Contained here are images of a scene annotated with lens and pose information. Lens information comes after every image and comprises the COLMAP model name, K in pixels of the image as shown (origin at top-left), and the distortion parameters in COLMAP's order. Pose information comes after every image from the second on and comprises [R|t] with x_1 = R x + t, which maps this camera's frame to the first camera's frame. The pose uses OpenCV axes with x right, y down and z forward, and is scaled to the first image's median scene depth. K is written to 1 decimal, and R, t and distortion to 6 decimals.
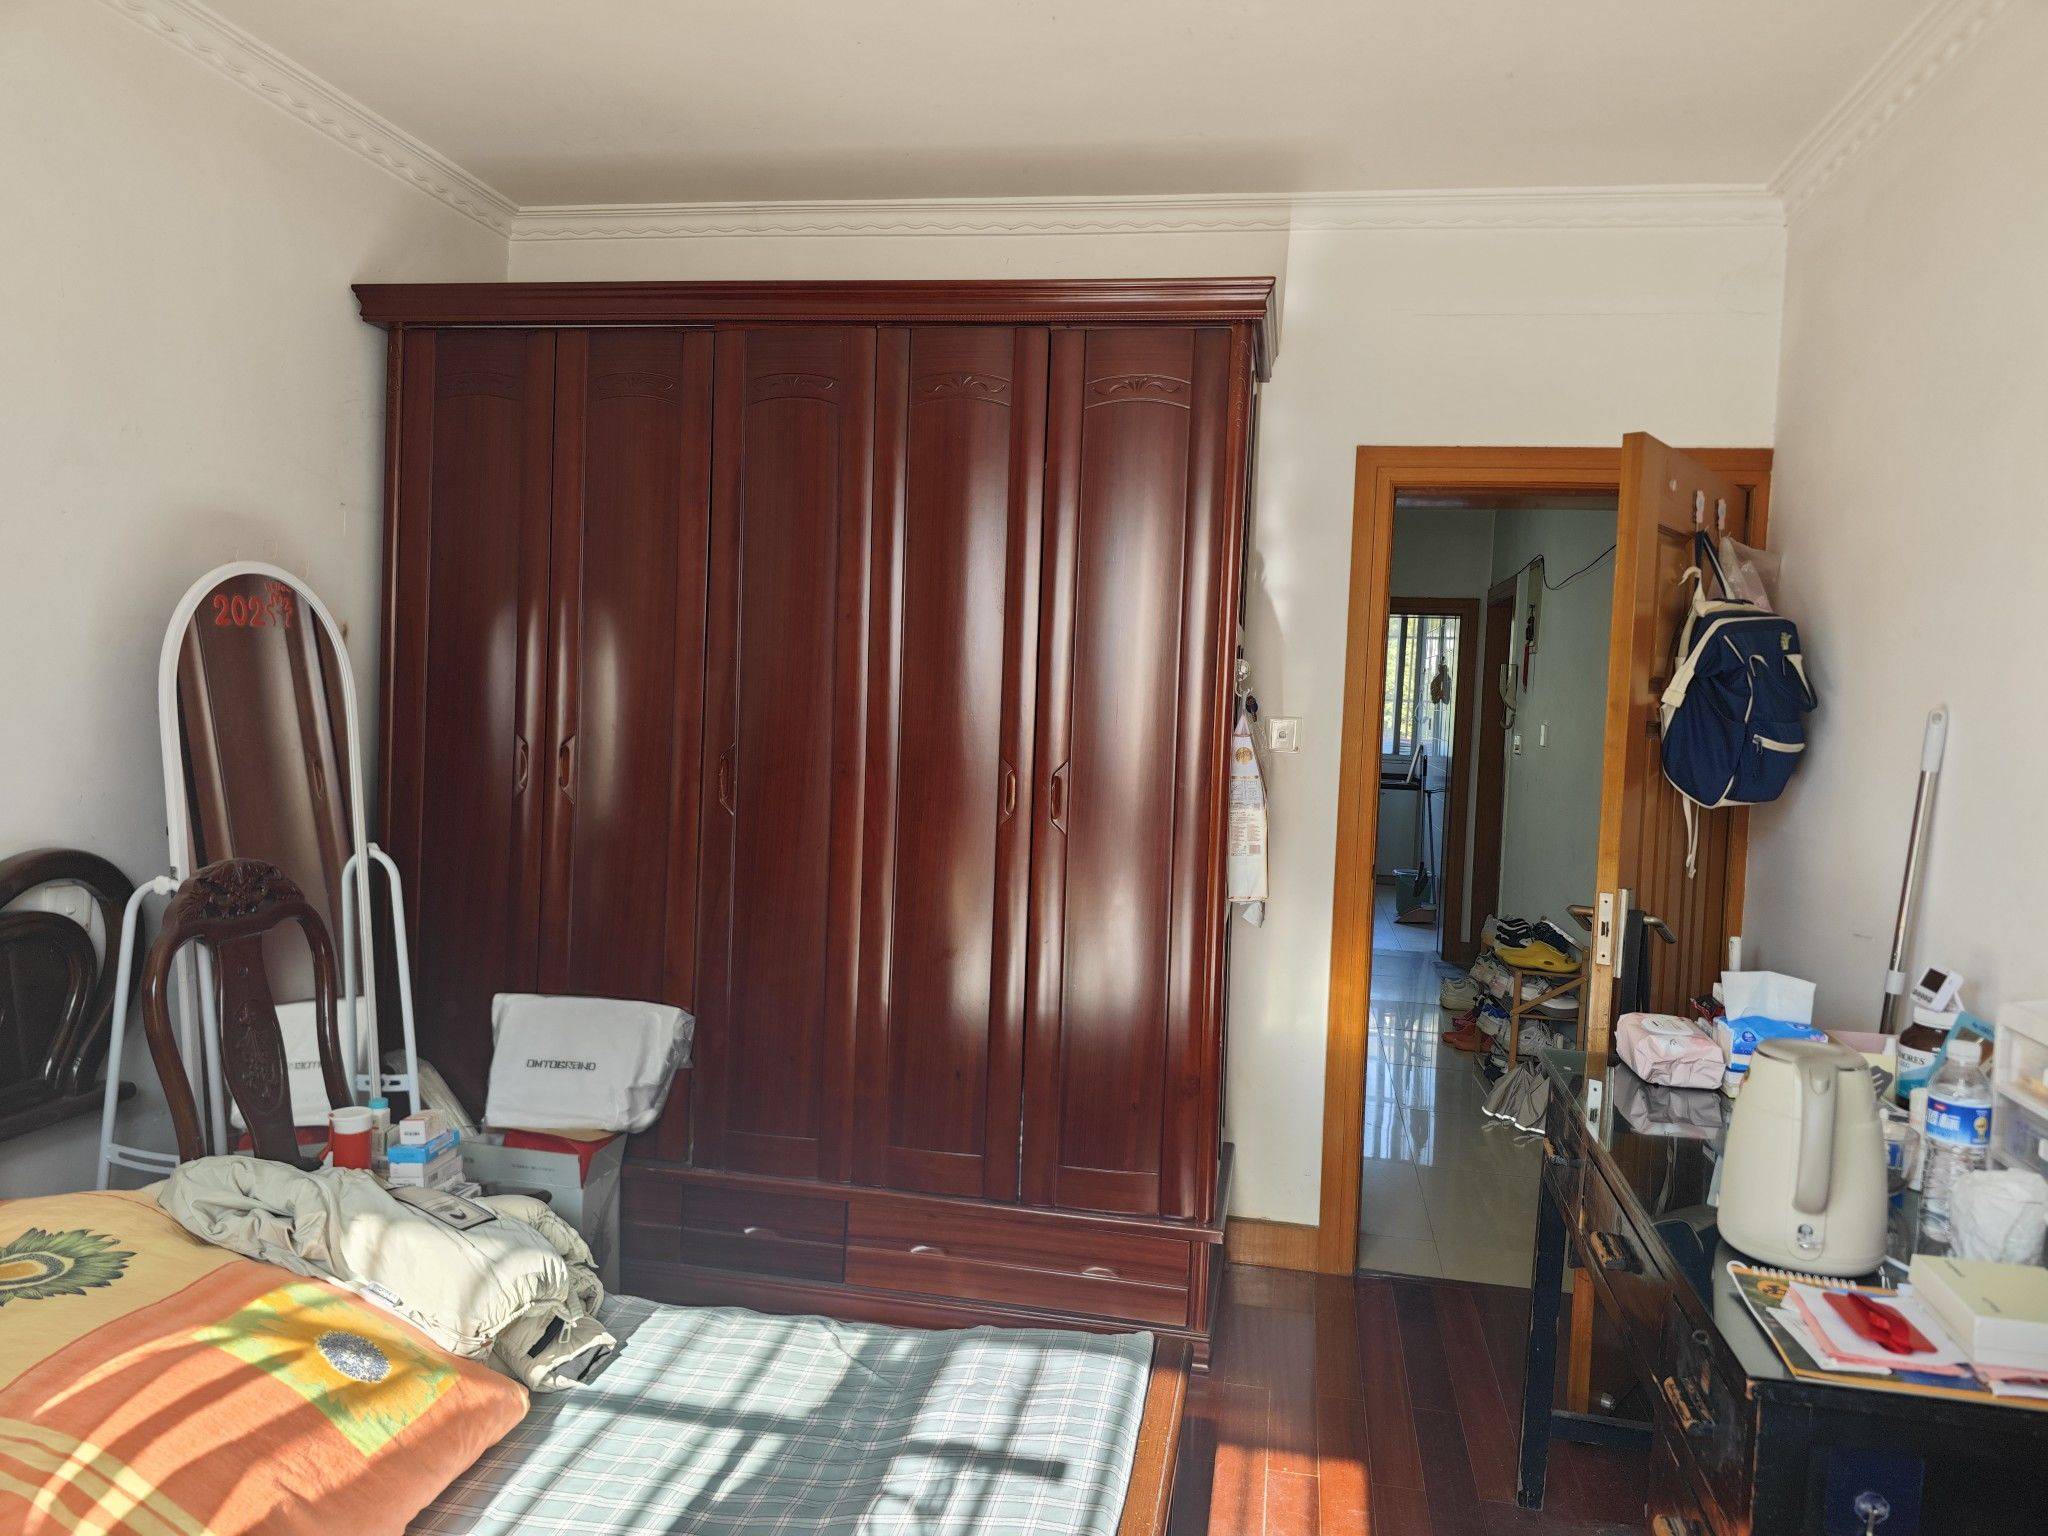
lens RADIAL K [[1354.4, 0, 1025.6], [0, 1354.4, 765.5], [0, 0, 1]] dist [-0.009182, -0.001340]
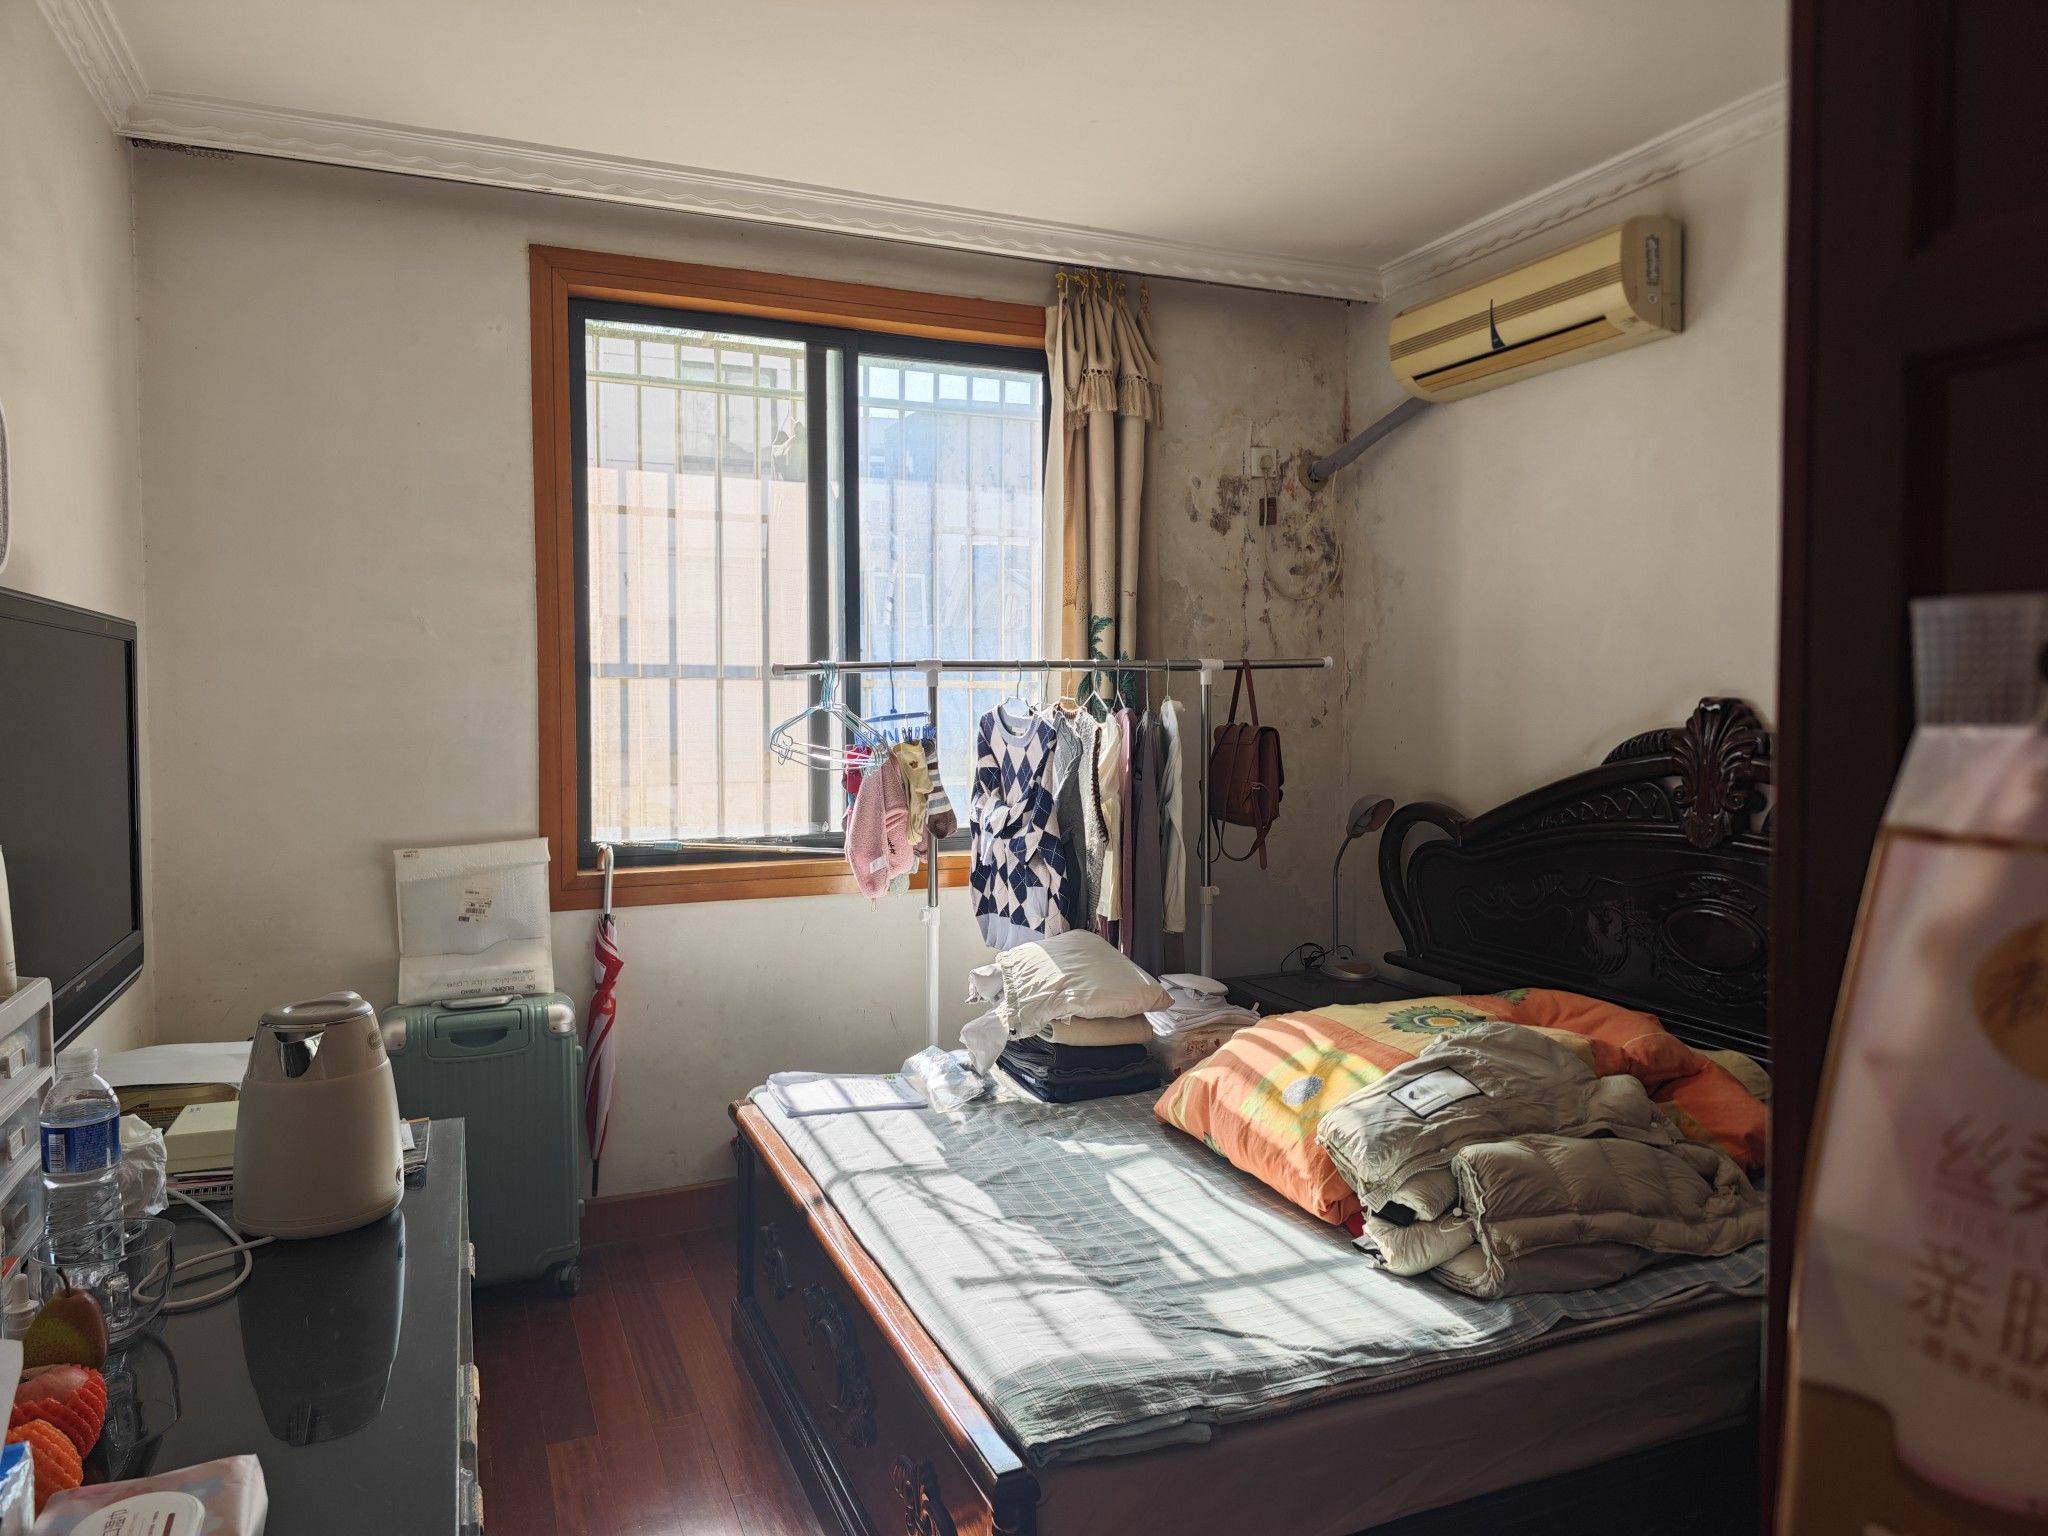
lens RADIAL K [[1354.4, 0, 1026.4], [0, 1354.4, 770.4], [0, 0, 1]] dist [-0.009182, -0.001340]
pose [[-0.830372, -0.006305, -0.557173, 0.660128], [-0.062600, 0.994661, 0.082038, -0.064626], [0.553681, 0.103001, -0.826334, 1.963090]]
